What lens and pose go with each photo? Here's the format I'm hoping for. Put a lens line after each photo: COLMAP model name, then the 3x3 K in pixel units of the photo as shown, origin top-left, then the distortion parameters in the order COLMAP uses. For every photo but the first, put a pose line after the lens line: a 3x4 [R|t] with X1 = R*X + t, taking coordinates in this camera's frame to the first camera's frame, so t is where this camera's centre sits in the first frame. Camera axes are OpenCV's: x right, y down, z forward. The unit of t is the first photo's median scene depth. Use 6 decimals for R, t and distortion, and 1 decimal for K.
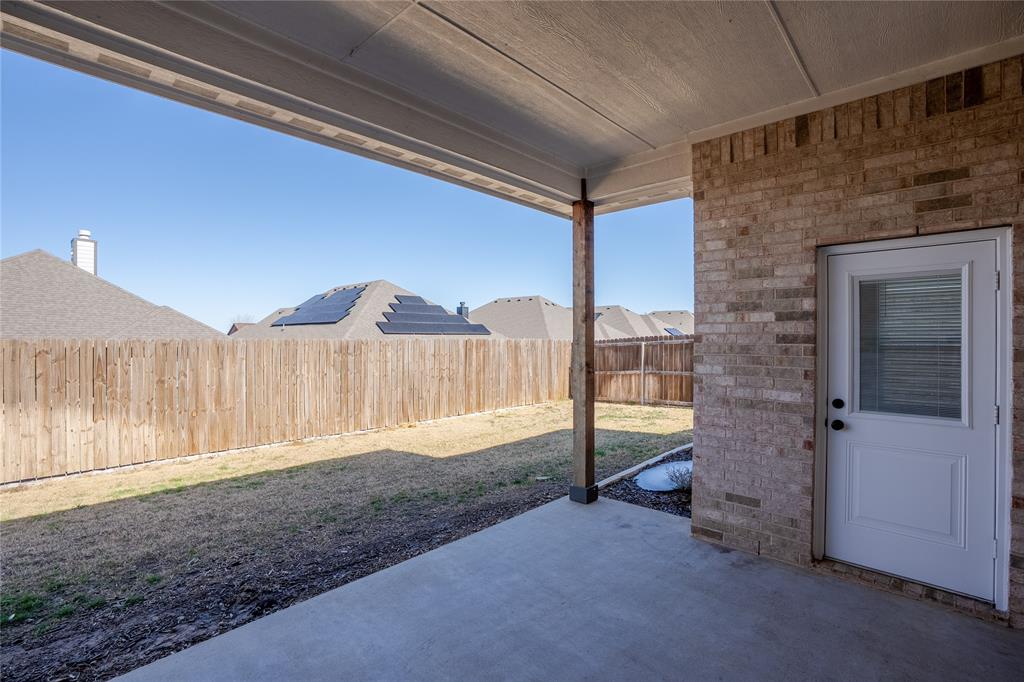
lens RADIAL K [[466.5, 0, 512.0], [0, 466.5, 341.0], [0, 0, 1]] dist [-0.007700, 0.000194]
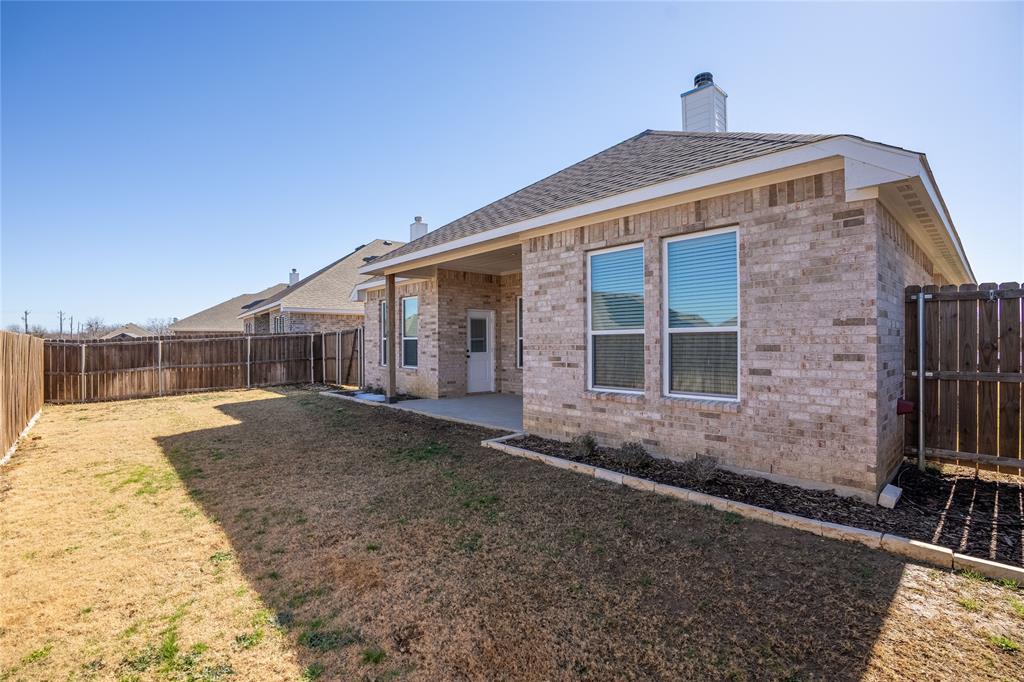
lens RADIAL K [[466.5, 0, 512.0], [0, 466.5, 341.0], [0, 0, 1]] dist [-0.007700, 0.000194]
pose [[0.089703, -0.004188, 0.995960, -2.659527], [0.012967, 0.999911, 0.003036, 0.044310], [-0.995884, 0.012642, 0.089749, 0.276645]]
